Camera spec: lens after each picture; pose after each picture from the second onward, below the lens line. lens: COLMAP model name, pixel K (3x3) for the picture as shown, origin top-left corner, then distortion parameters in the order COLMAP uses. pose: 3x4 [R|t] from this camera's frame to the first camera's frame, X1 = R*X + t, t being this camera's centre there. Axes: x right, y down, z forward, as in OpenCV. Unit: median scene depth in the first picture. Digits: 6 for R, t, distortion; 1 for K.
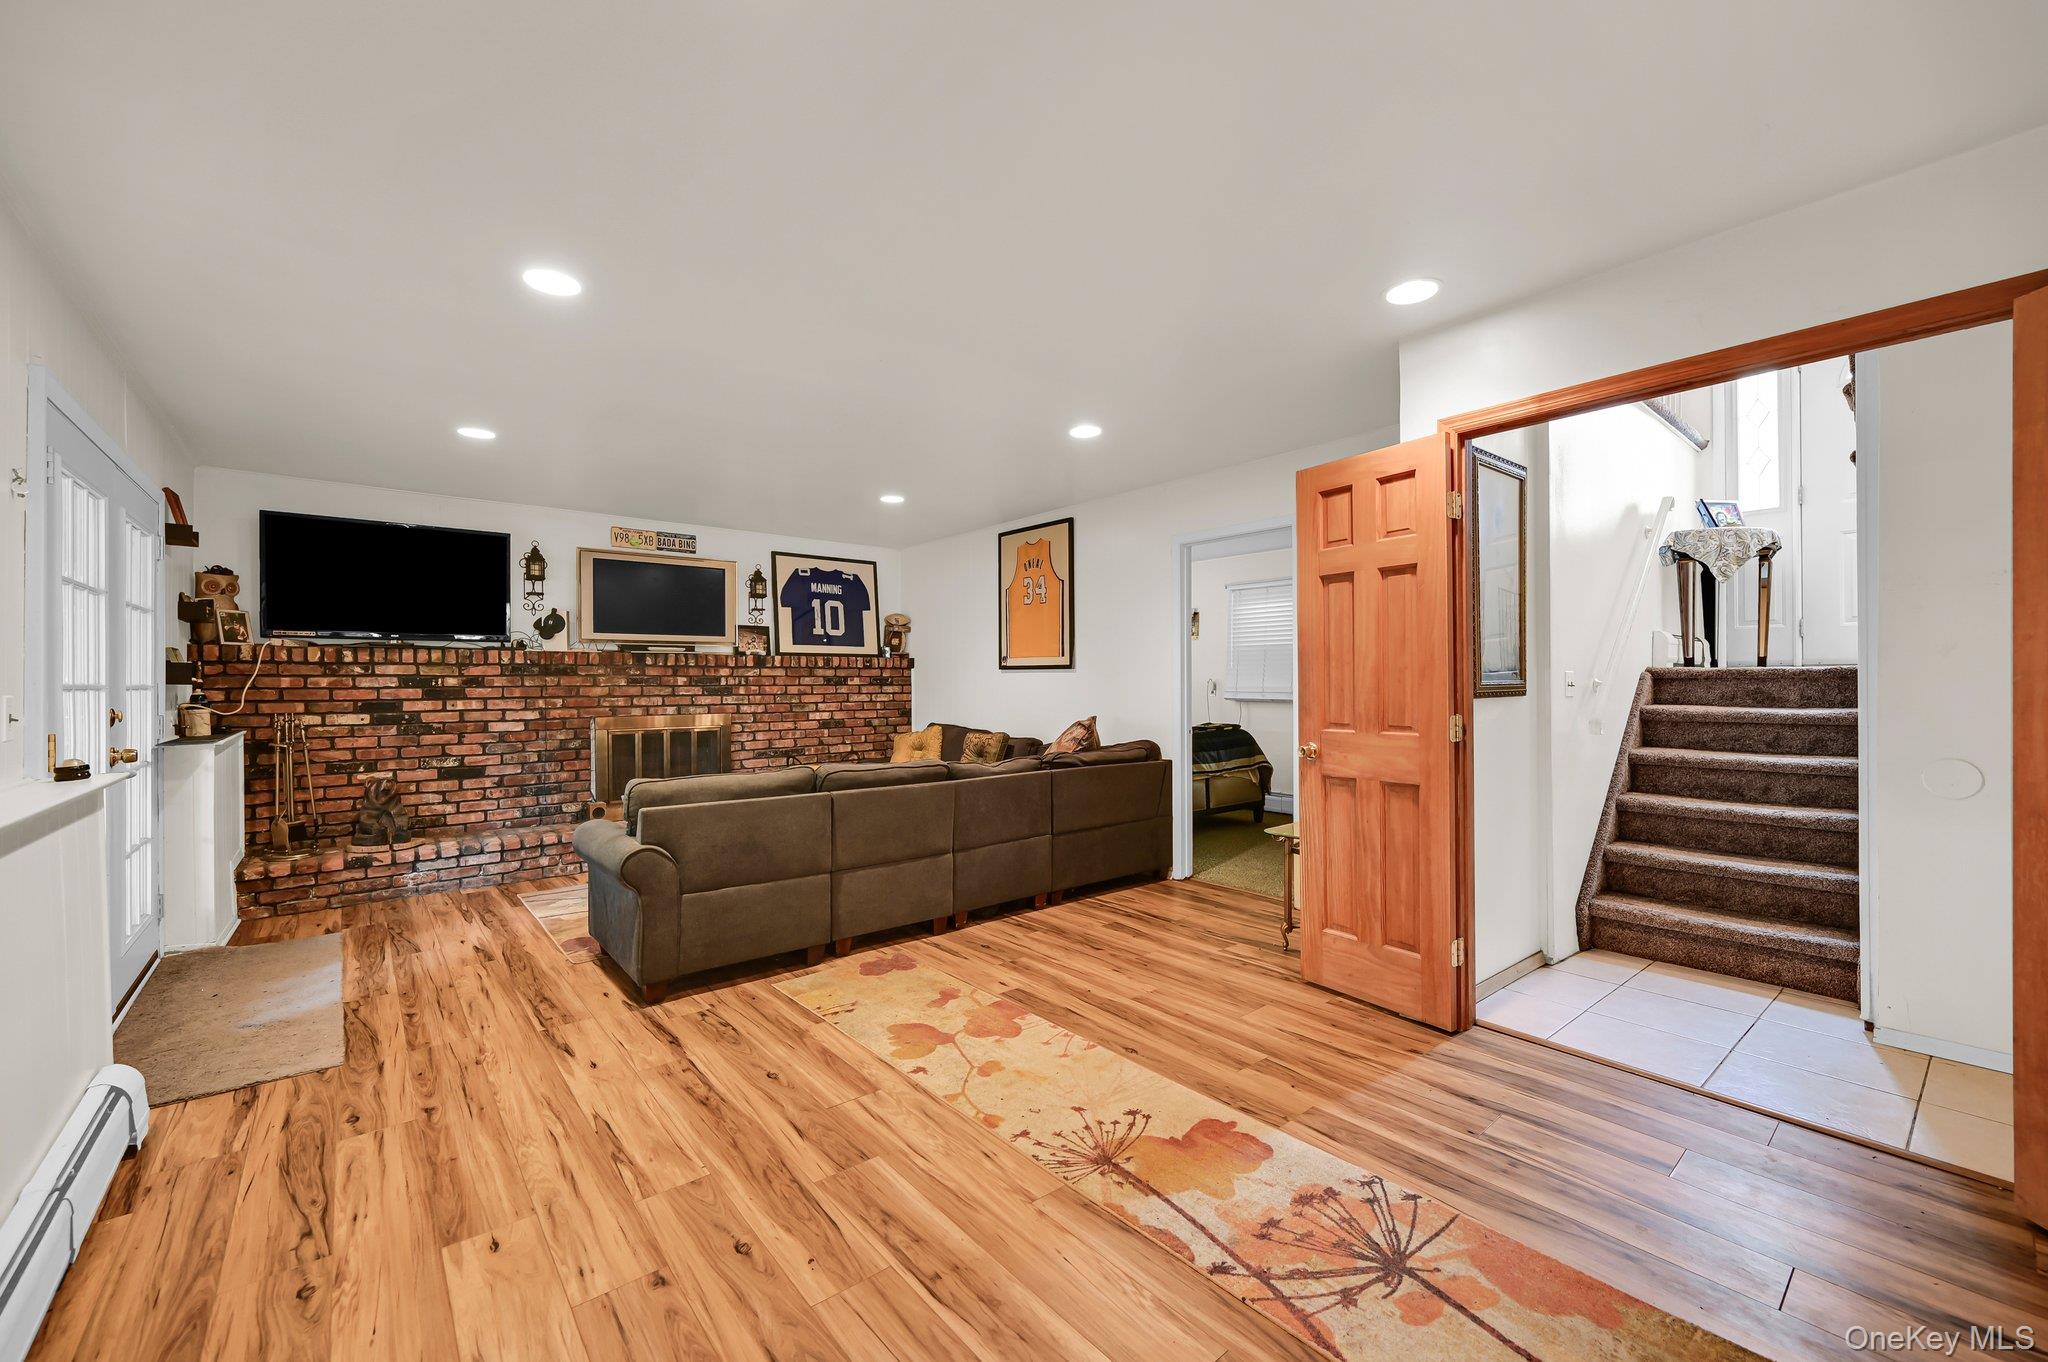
lens RADIAL K [[817.3, 0, 1024.0], [0, 817.3, 681.0], [0, 0, 1]] dist [-0.001028, 0.000118]
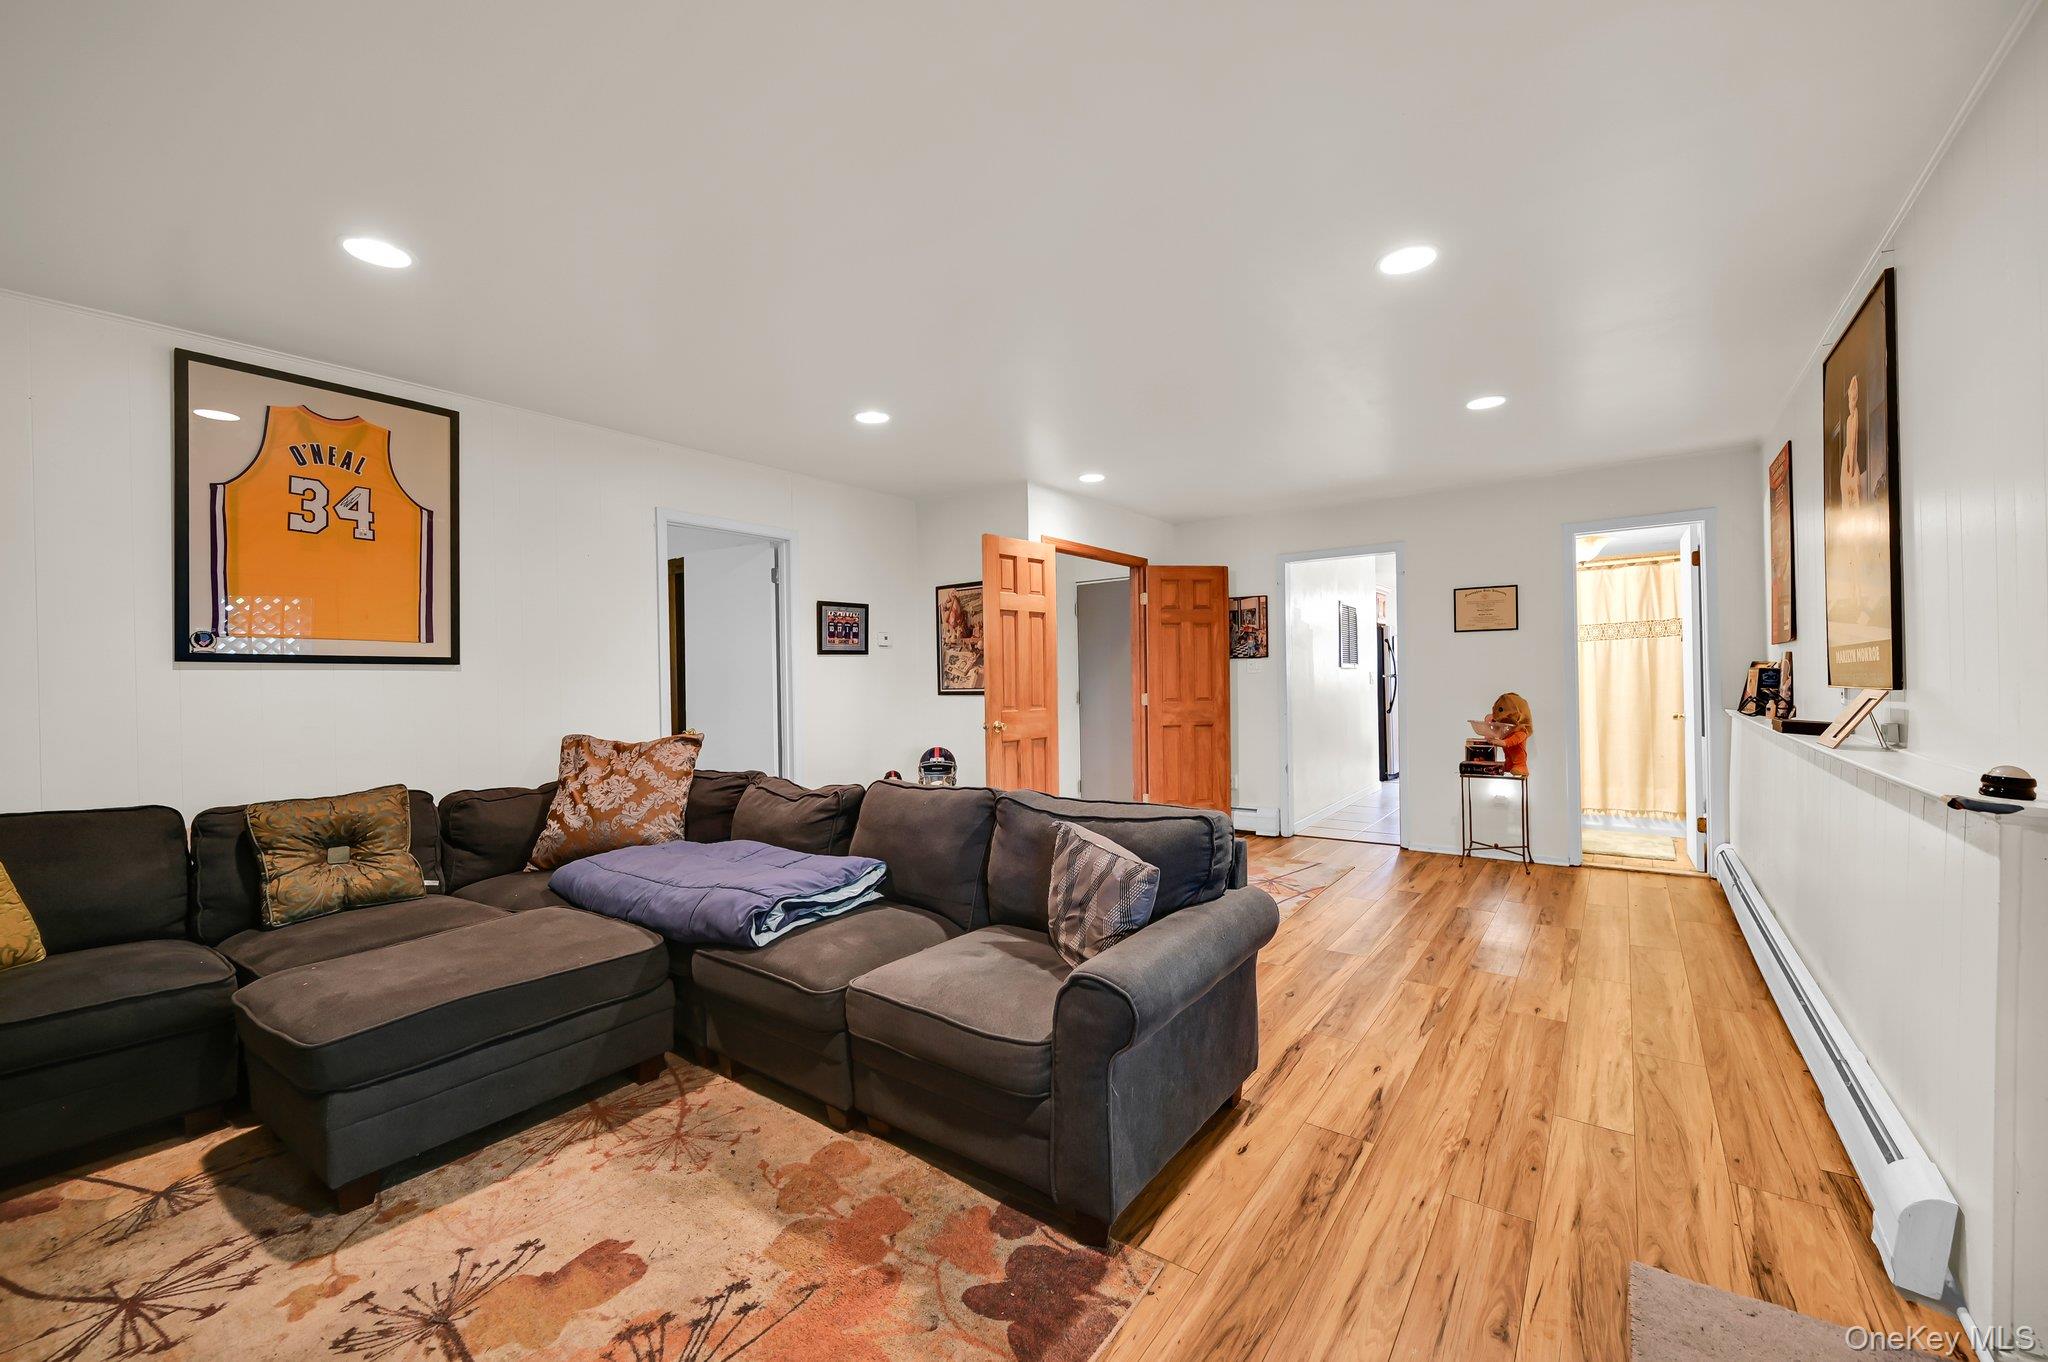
lens RADIAL K [[817.3, 0, 1024.0], [0, 817.3, 681.0], [0, 0, 1]] dist [-0.001028, 0.000118]
pose [[-0.244433, 0.009449, 0.969620, -1.274455], [0.016234, 0.999852, -0.005651, 0.014308], [-0.969530, 0.014360, -0.244550, 1.528961]]
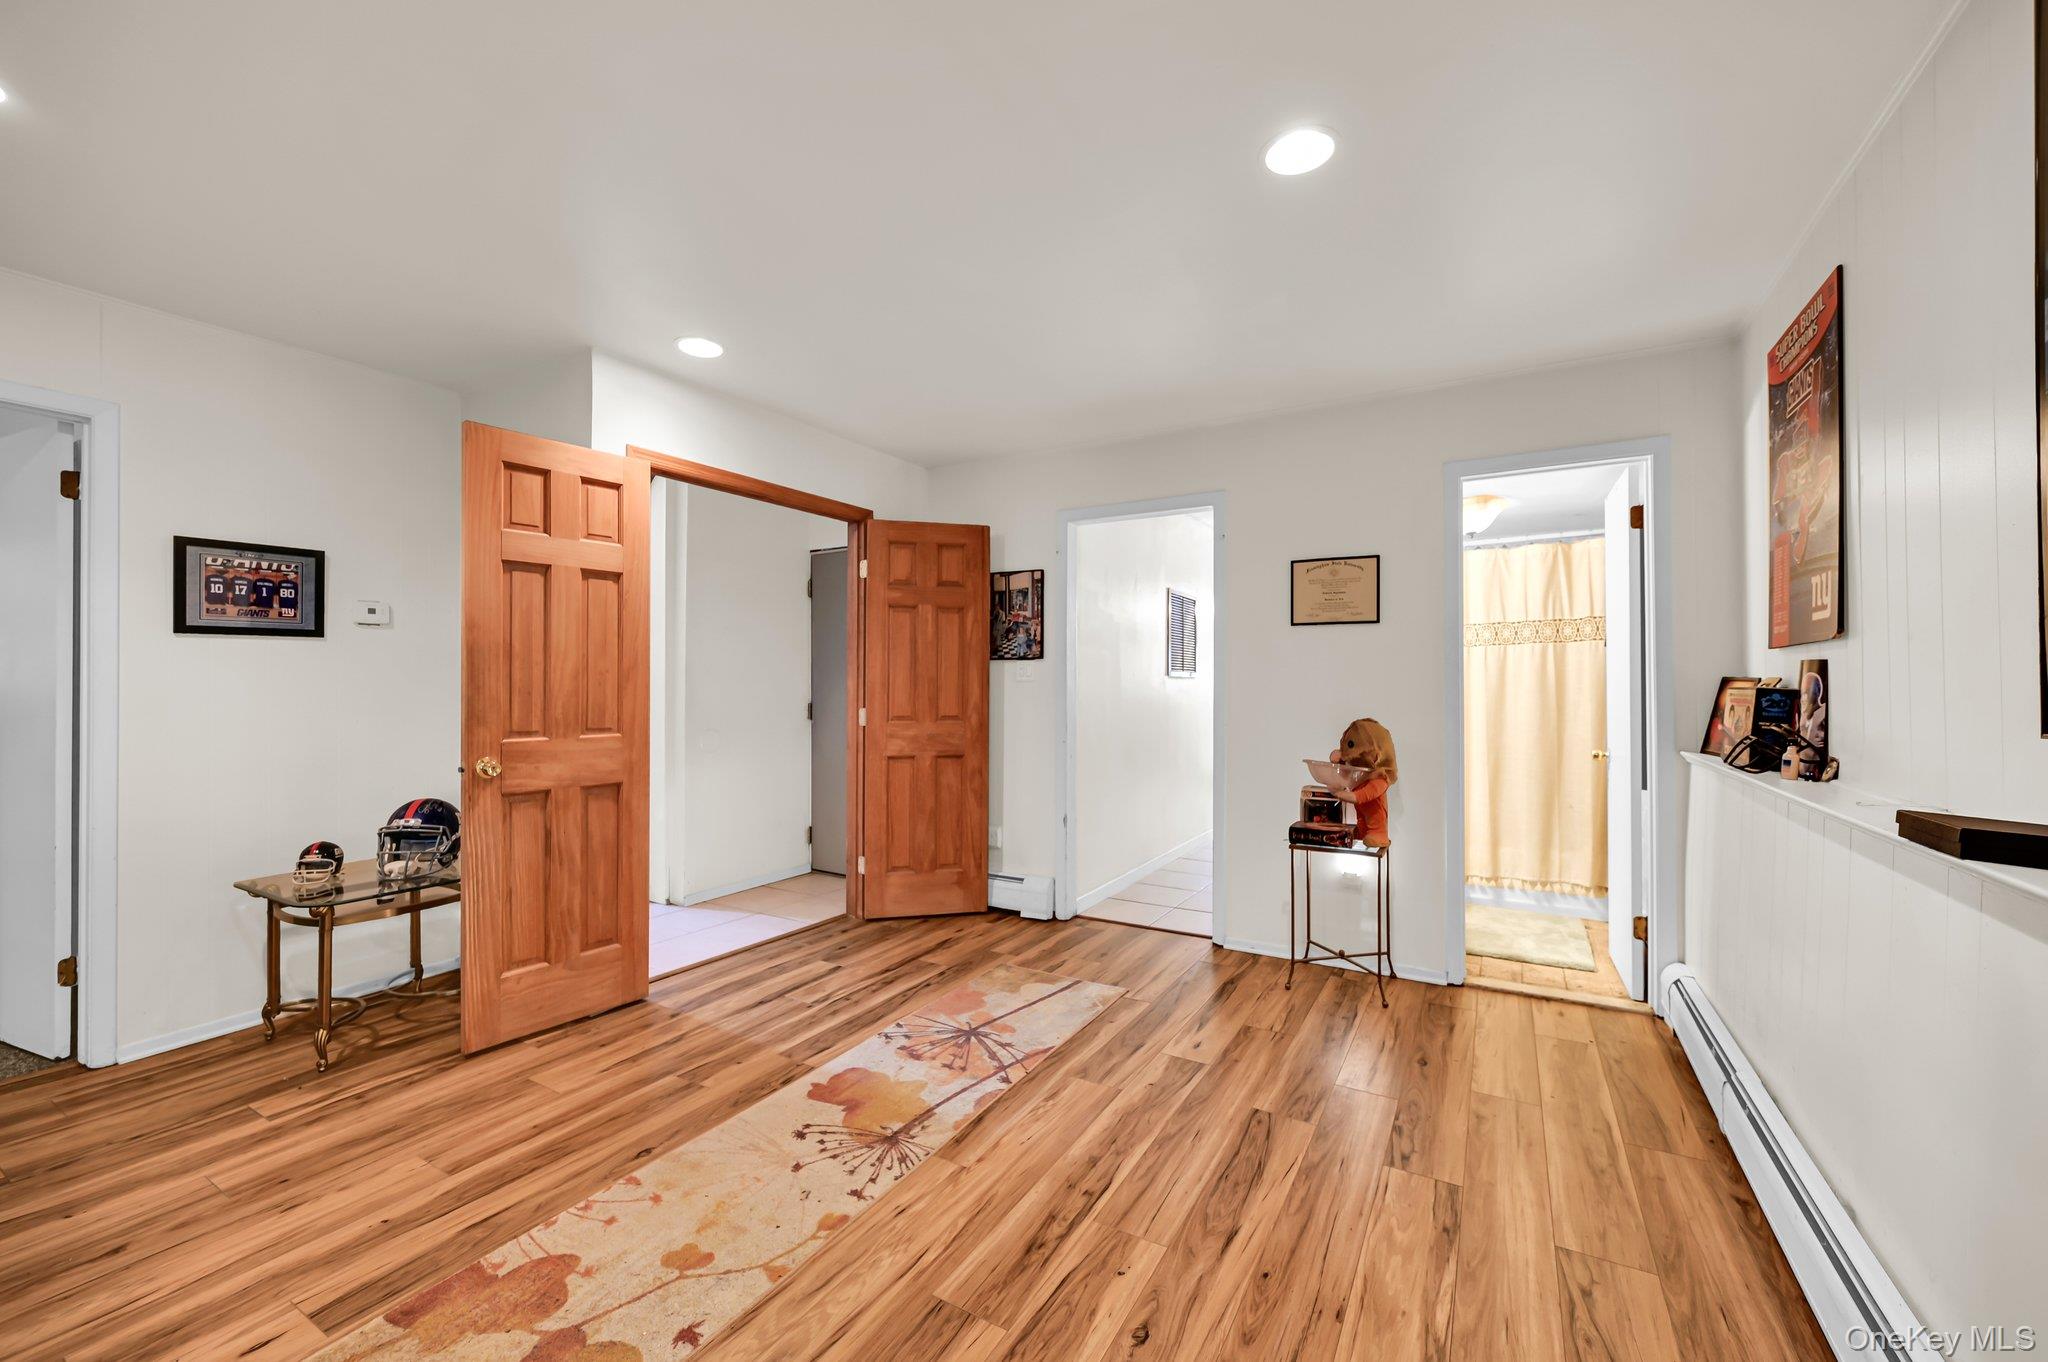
lens RADIAL K [[817.3, 0, 1024.0], [0, 817.3, 681.0], [0, 0, 1]] dist [-0.001028, 0.000118]
pose [[-0.343050, 0.010400, 0.939259, -0.713133], [-0.001017, 0.999934, -0.011444, 0.007552], [-0.939317, -0.004881, -0.343017, 0.900568]]
